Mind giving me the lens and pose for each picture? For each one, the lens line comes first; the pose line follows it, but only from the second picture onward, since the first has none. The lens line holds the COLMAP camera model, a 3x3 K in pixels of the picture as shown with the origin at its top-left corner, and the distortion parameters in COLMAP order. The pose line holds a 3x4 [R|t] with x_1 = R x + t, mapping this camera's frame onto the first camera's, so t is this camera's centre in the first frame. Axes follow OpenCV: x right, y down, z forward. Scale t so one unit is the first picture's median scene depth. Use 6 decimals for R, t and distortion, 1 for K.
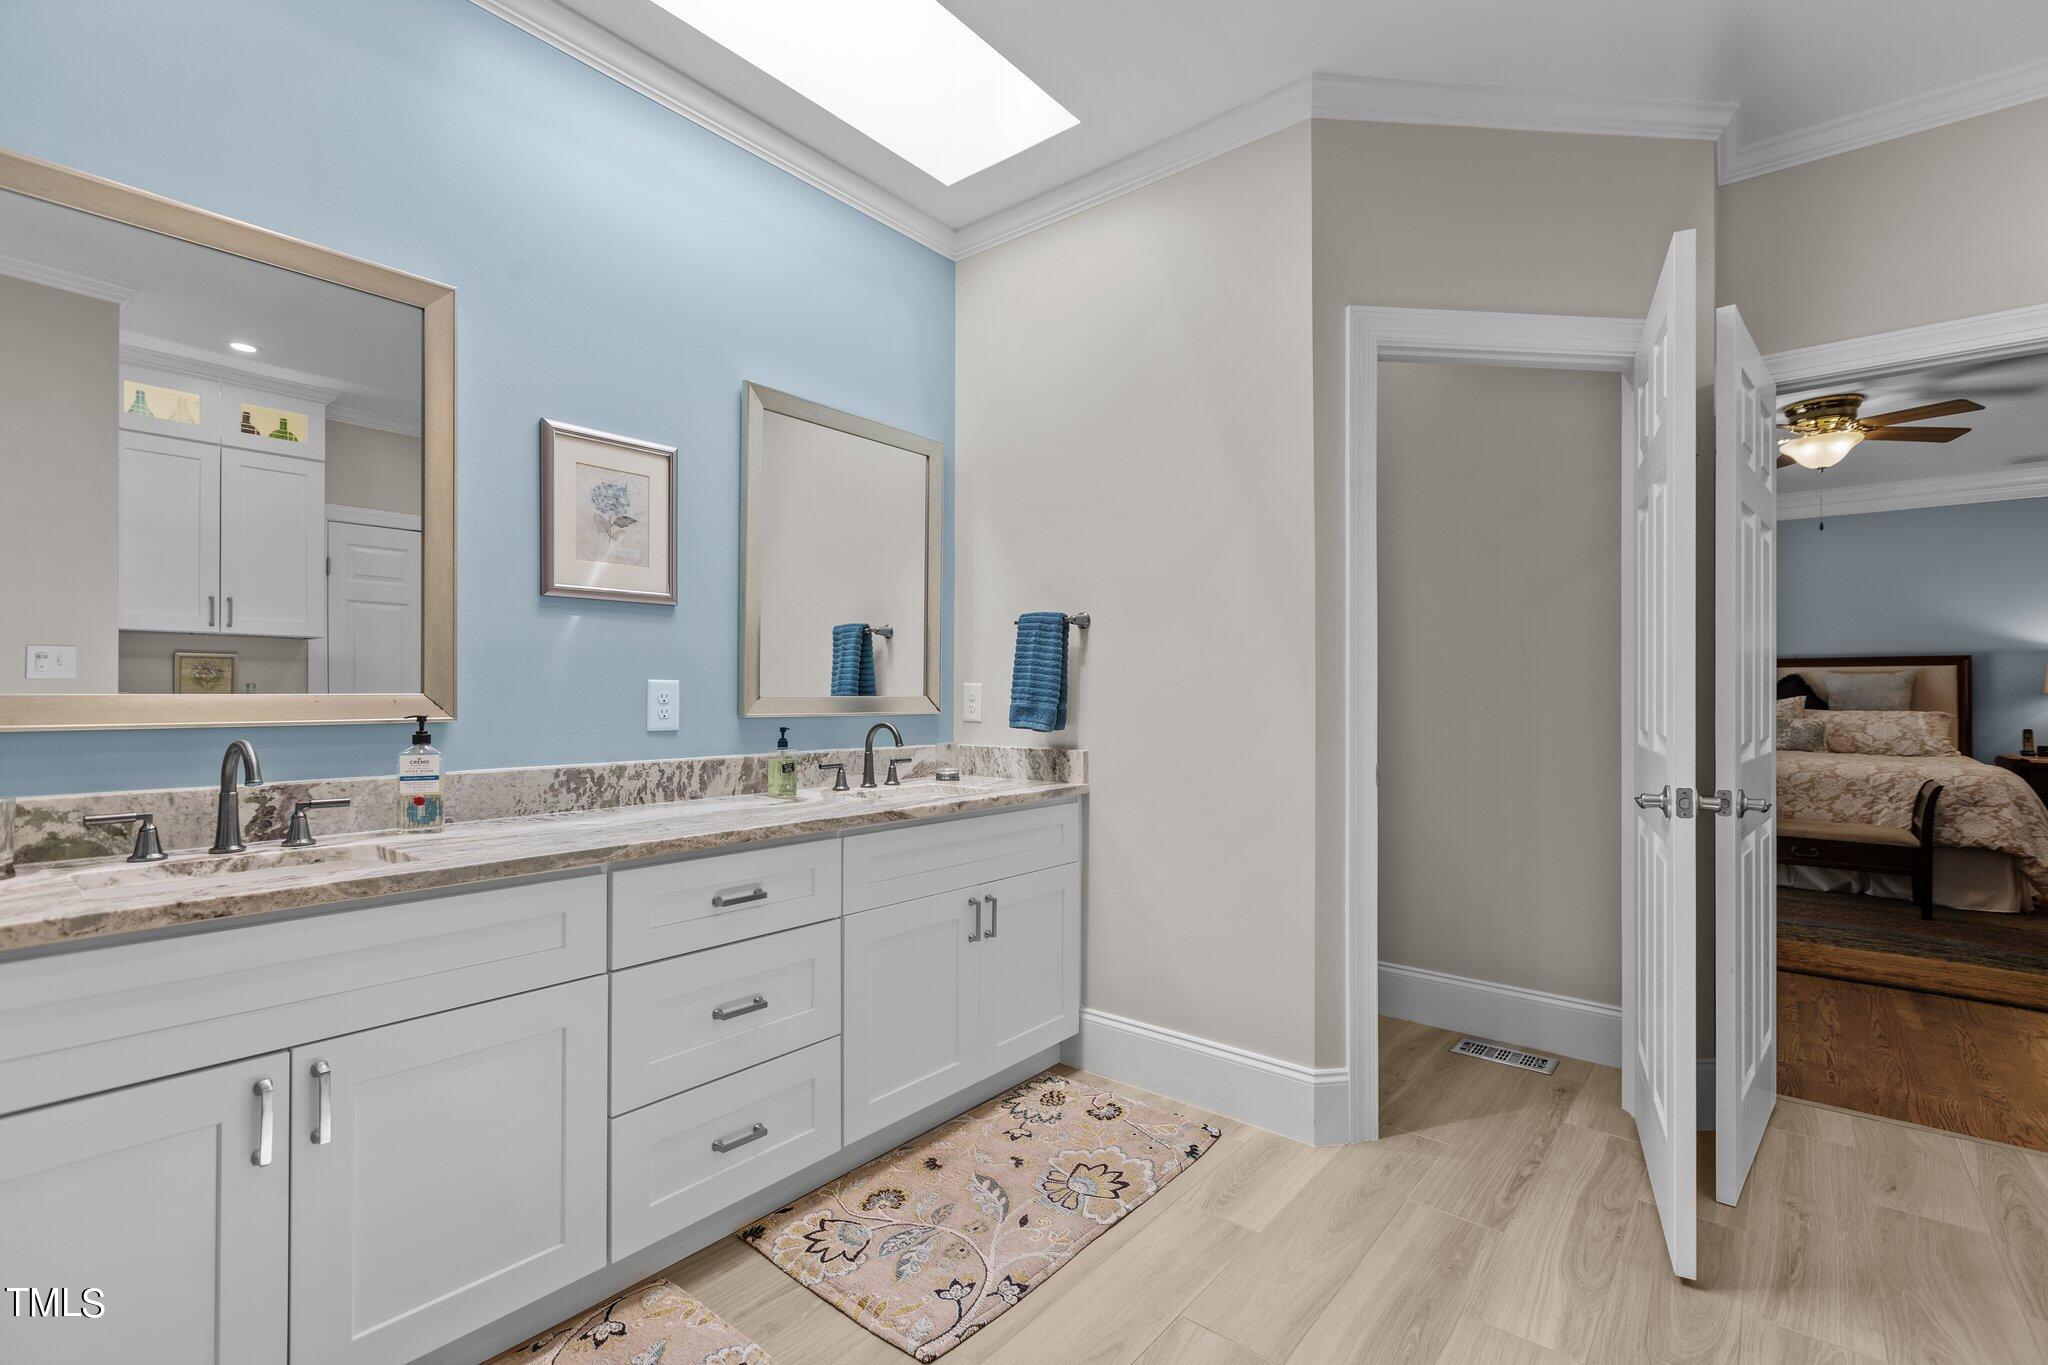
lens RADIAL K [[905.1, 0, 1034.7], [0, 905.1, 685.9], [0, 0, 1]] dist [-0.002109, 0.001945]
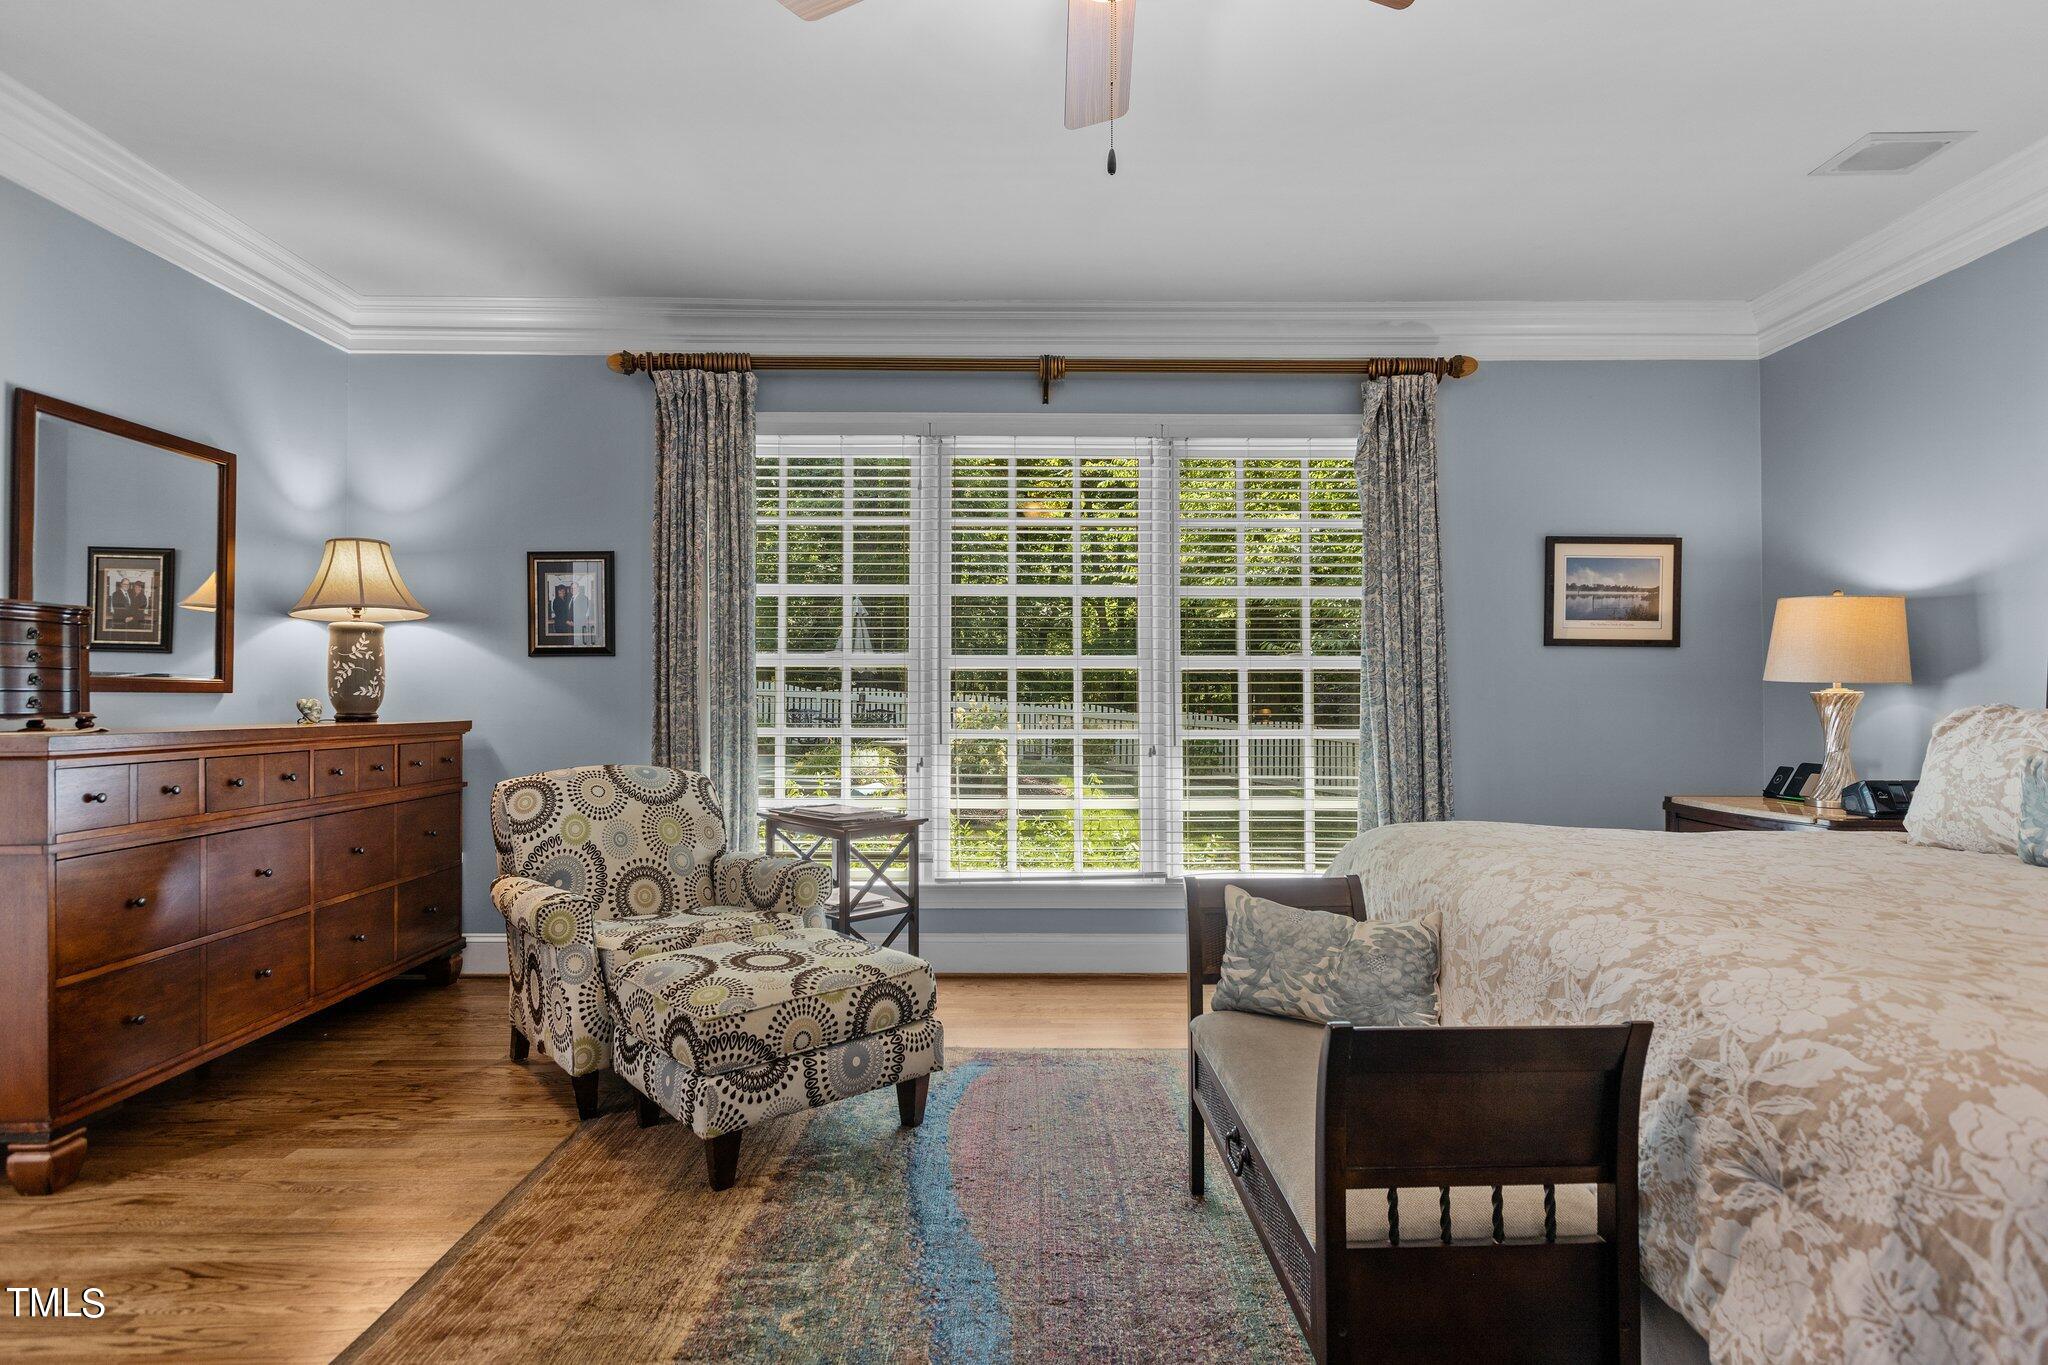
lens RADIAL K [[993.2, 0, 1023.5], [0, 993.2, 694.1], [0, 0, 1]] dist [-0.002492, 0.000717]
pose [[0.639386, -0.011869, -0.768794, 0.889668], [0.007063, 0.999929, -0.009563, 0.017560], [0.768853, 0.000684, 0.639425, 0.586649]]
